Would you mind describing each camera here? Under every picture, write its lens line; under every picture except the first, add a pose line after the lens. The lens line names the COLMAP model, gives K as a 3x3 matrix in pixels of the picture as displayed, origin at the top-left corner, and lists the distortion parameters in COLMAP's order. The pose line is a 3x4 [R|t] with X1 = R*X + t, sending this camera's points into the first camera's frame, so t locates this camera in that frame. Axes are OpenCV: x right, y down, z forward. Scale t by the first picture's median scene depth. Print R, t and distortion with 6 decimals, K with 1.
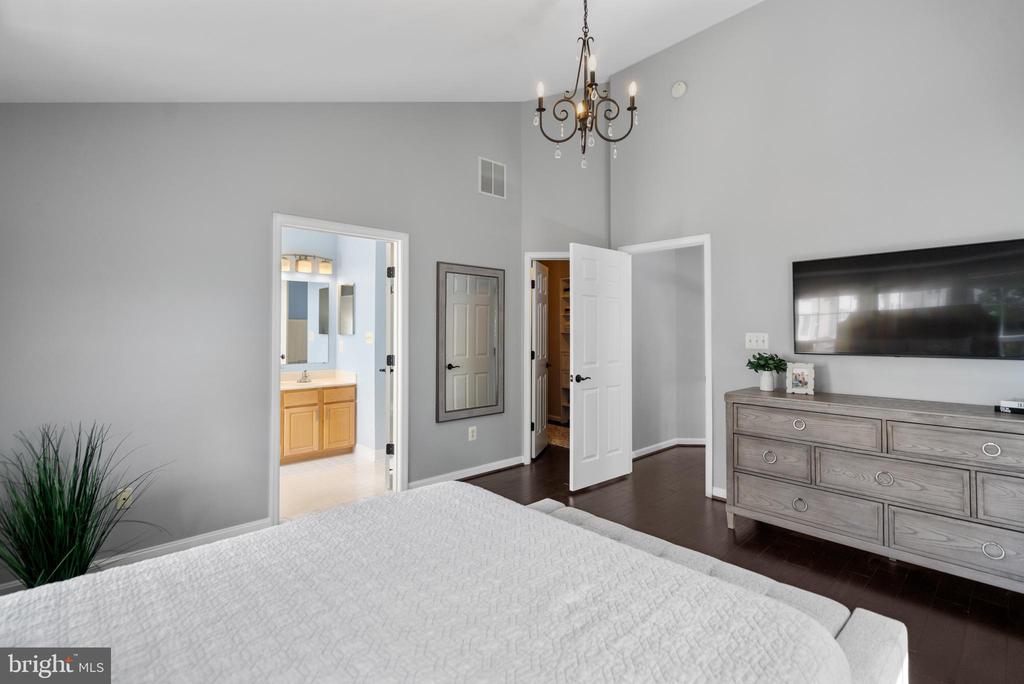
lens RADIAL K [[474.2, 0, 509.2], [0, 474.2, 331.7], [0, 0, 1]] dist [0.001144, -0.000313]
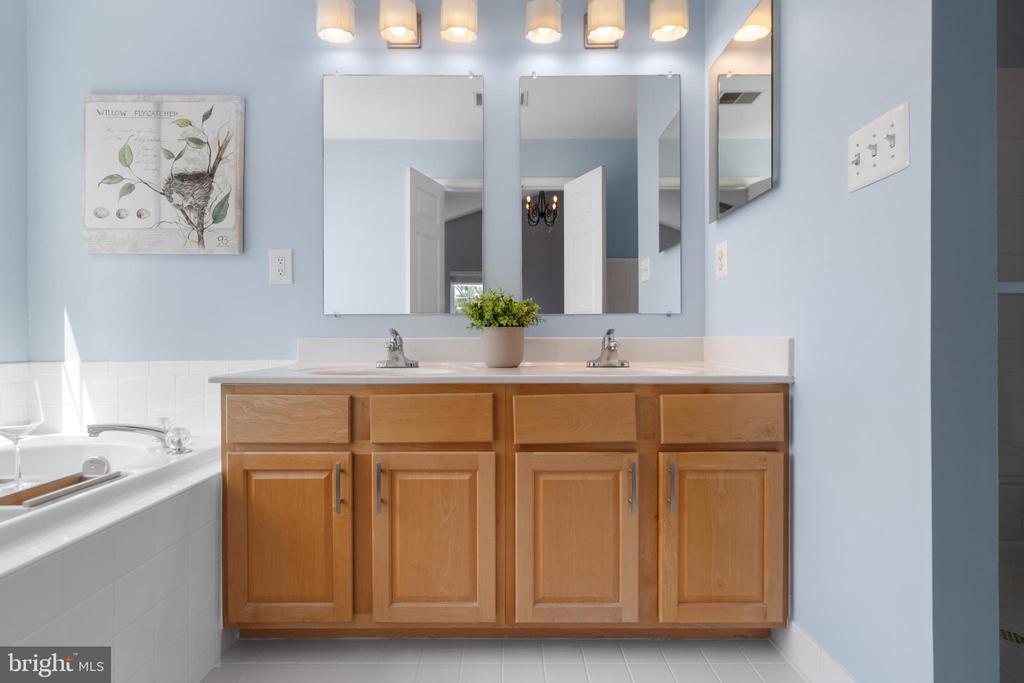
lens RADIAL K [[474.2, 0, 508.8], [0, 474.2, 342.1], [0, 0, 1]] dist [0.001144, -0.000313]
pose [[0.743944, -0.003466, -0.668233, -0.267248], [0.002118, 0.999994, -0.002829, 0.091261], [0.668238, 0.000689, 0.743947, 0.722302]]
